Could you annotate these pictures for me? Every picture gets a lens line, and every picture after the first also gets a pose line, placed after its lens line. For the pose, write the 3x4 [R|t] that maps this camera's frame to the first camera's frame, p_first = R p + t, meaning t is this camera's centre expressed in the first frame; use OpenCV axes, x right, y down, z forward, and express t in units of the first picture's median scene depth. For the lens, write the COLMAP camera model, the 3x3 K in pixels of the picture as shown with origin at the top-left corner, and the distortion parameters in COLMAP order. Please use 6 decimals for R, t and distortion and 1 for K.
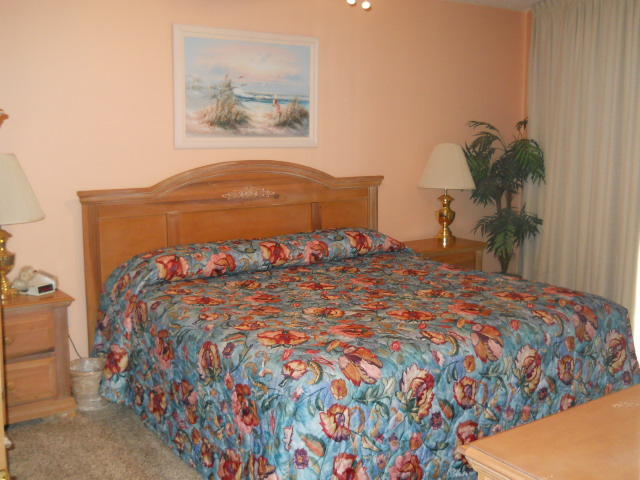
lens RADIAL K [[715.1, 0, 317.5], [0, 715.1, 226.4], [0, 0, 1]] dist [-0.008182, -0.044394]
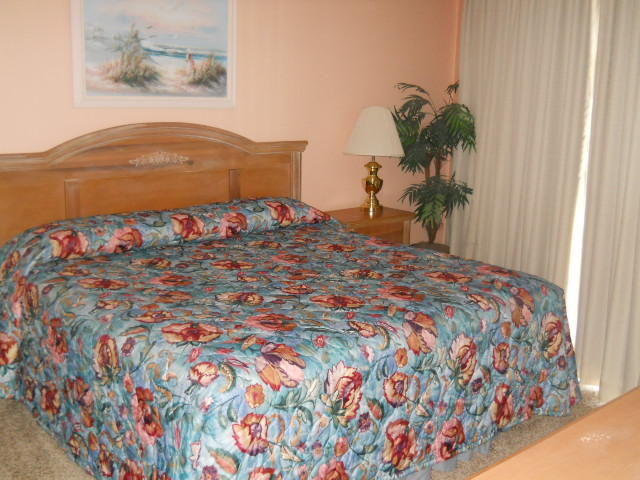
lens RADIAL K [[715.1, 0, 317.5], [0, 715.1, 226.4], [0, 0, 1]] dist [-0.008182, -0.044394]
pose [[0.994232, 0.003213, 0.107198, 0.008538], [-0.009541, 0.998238, 0.058571, -0.021068], [-0.106821, -0.059256, 0.992511, 0.103814]]
